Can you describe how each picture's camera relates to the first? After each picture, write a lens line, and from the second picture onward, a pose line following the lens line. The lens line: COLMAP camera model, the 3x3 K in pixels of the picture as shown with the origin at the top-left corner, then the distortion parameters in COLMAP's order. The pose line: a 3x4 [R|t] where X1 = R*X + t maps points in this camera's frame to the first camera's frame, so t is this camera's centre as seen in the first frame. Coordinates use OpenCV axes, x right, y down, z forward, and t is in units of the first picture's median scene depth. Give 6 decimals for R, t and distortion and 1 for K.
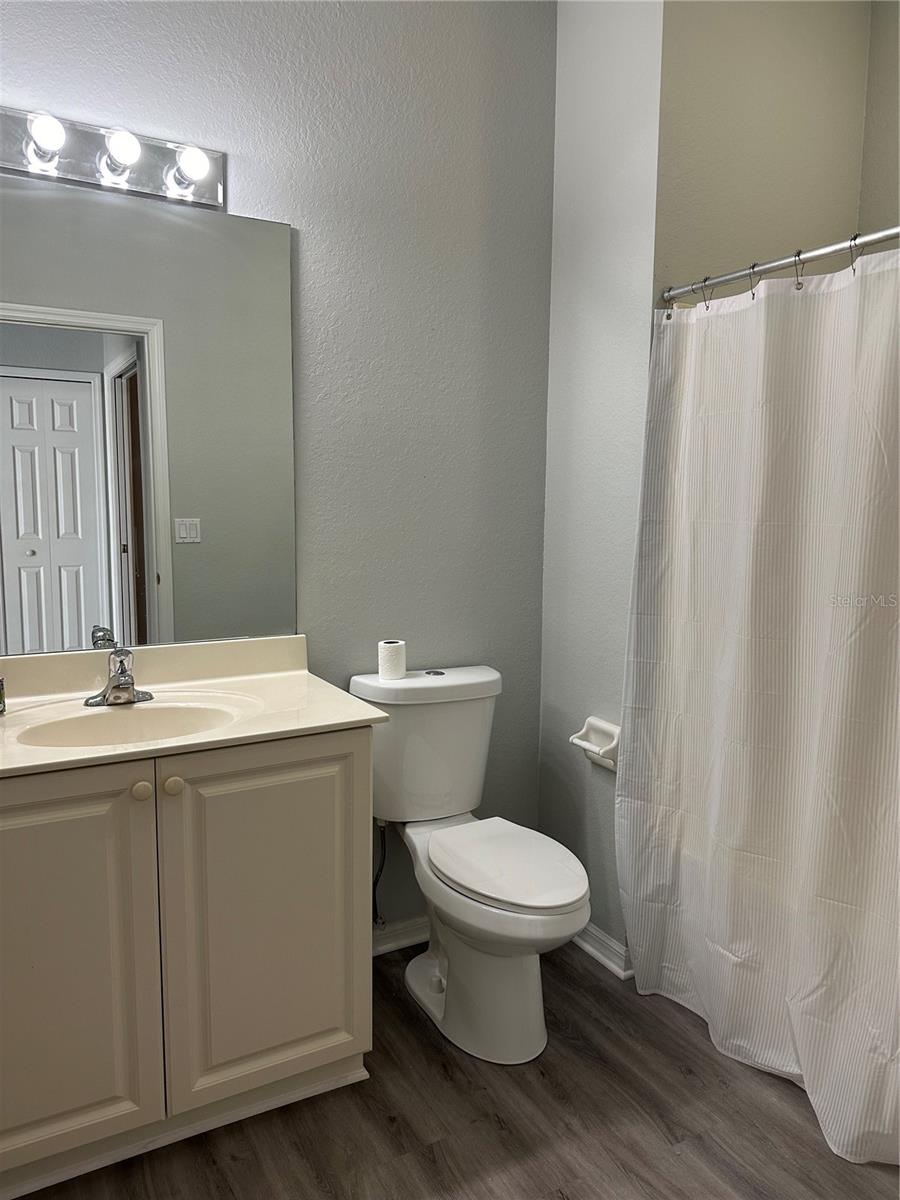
lens RADIAL K [[843.3, 0, 450.0], [0, 843.3, 600.0], [0, 0, 1]] dist [0.068435, -0.094395]
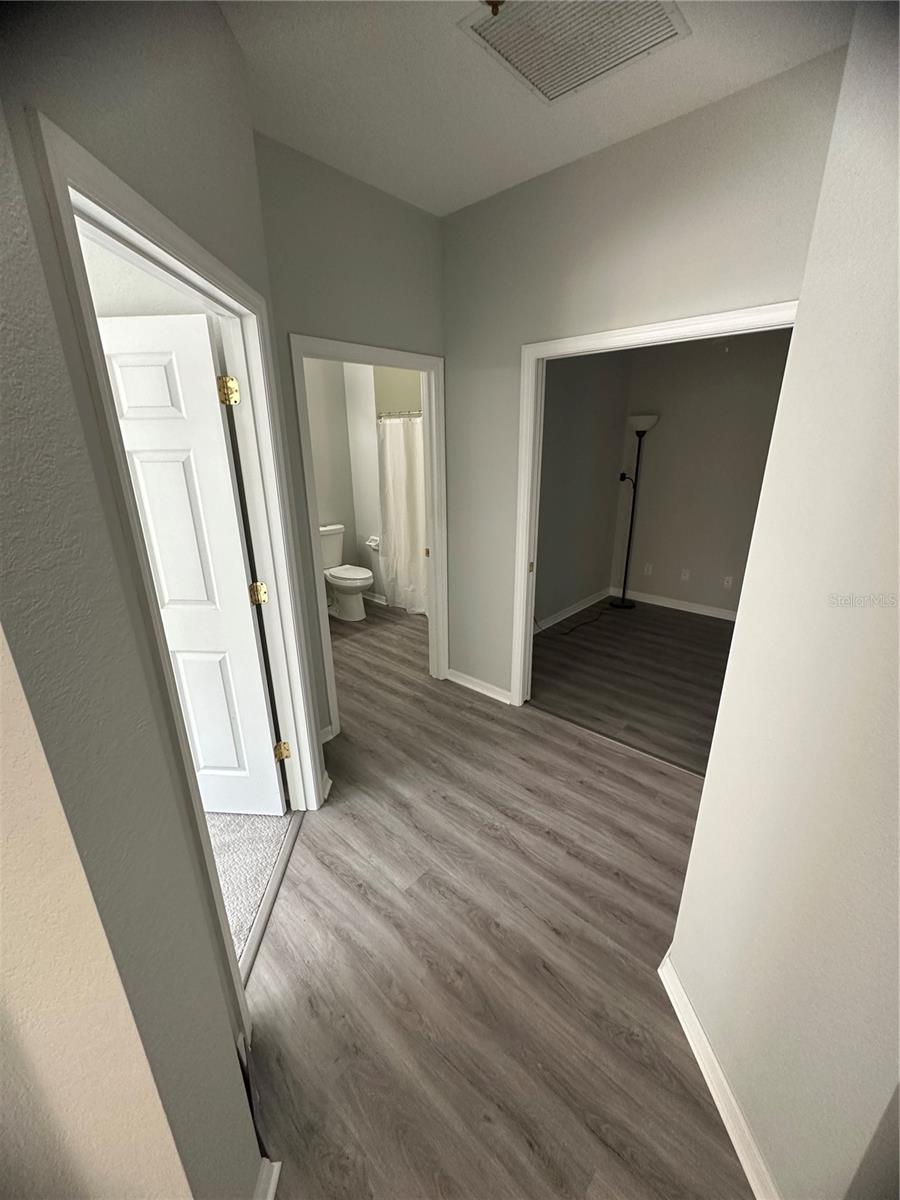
lens RADIAL K [[479.0, 0, 450.0], [0, 479.0, 600.0], [0, 0, 1]] dist [0.000006, -0.000019]
pose [[0.951357, -0.119896, 0.283803, -0.128386], [0.060545, 0.975964, 0.209351, -0.001516], [-0.302082, -0.181985, 0.935750, -1.099250]]
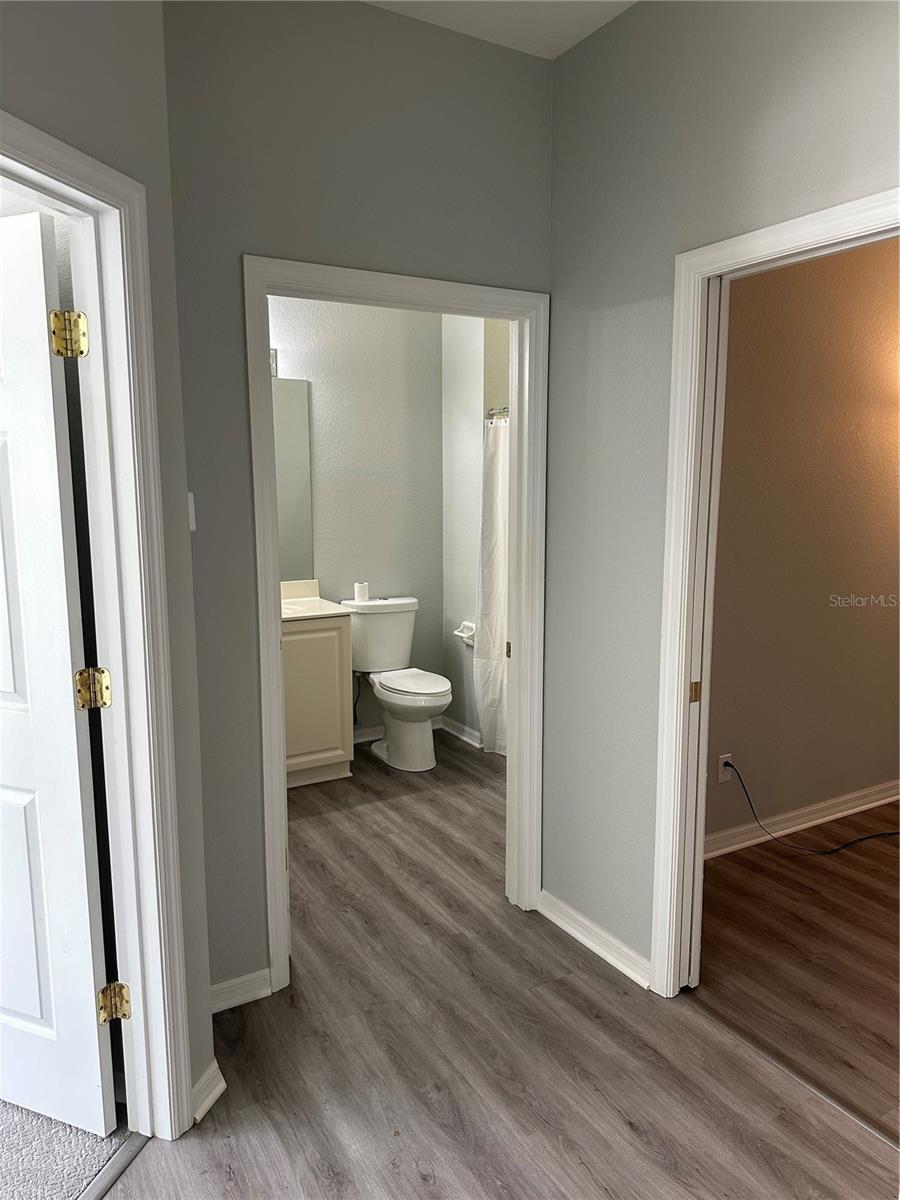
lens RADIAL K [[843.3, 0, 450.0], [0, 843.3, 600.0], [0, 0, 1]] dist [0.068435, -0.094395]
pose [[0.999811, -0.015103, 0.012203, 0.119583], [0.014783, 0.999556, 0.025868, 0.041866], [-0.012588, -0.025683, 0.999591, -1.028440]]
